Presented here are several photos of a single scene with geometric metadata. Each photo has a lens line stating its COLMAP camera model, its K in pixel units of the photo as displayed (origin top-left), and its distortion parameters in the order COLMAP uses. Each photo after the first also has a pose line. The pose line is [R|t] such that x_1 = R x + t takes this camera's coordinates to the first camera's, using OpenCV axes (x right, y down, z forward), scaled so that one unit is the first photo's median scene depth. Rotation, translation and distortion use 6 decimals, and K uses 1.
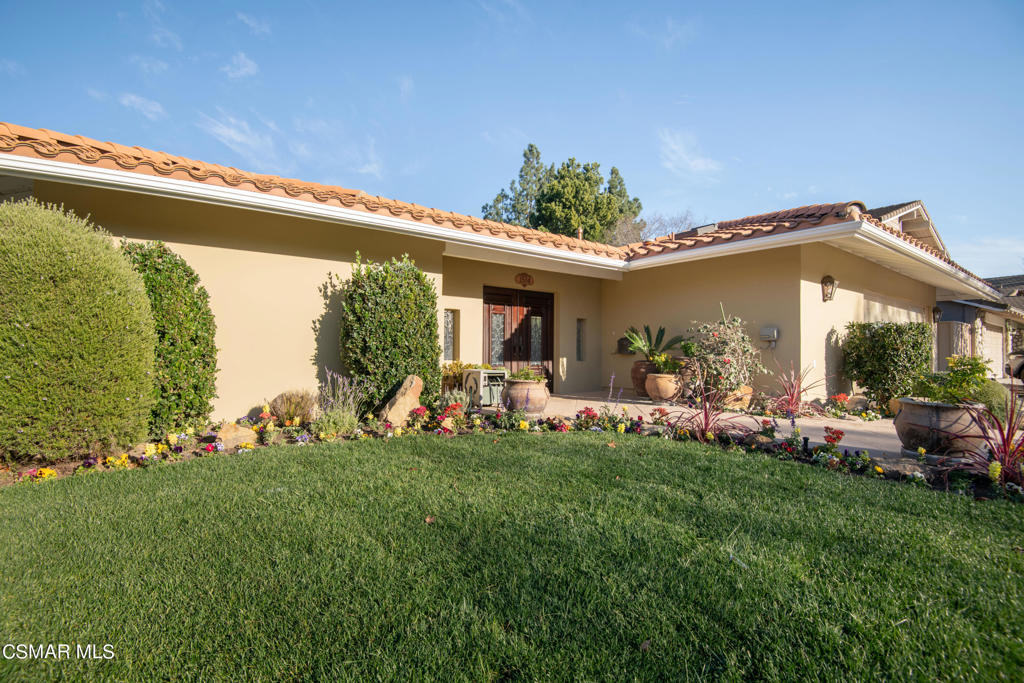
lens RADIAL K [[468.4, 0, 512.0], [0, 468.4, 341.5], [0, 0, 1]] dist [-0.001724, -0.000288]
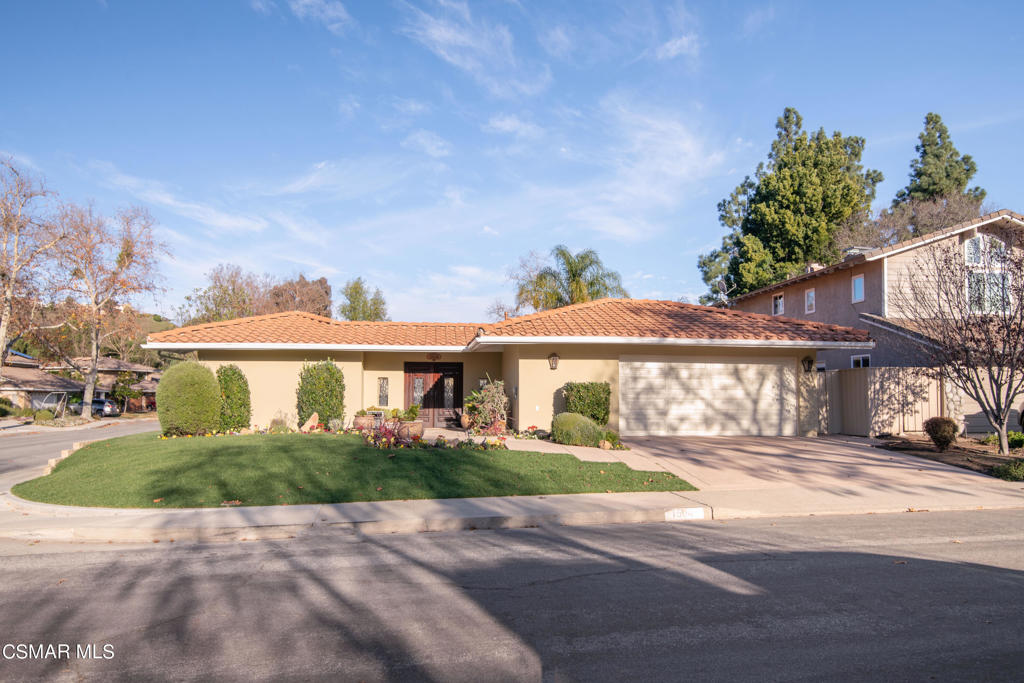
lens RADIAL K [[669.8, 0, 512.0], [0, 669.8, 341.5], [0, 0, 1]] dist [0.058751, 0.000356]
pose [[0.876111, -0.039623, -0.480478, 1.302468], [0.012055, 0.998106, -0.060329, -0.039673], [0.481959, 0.047062, 0.874929, -0.854594]]
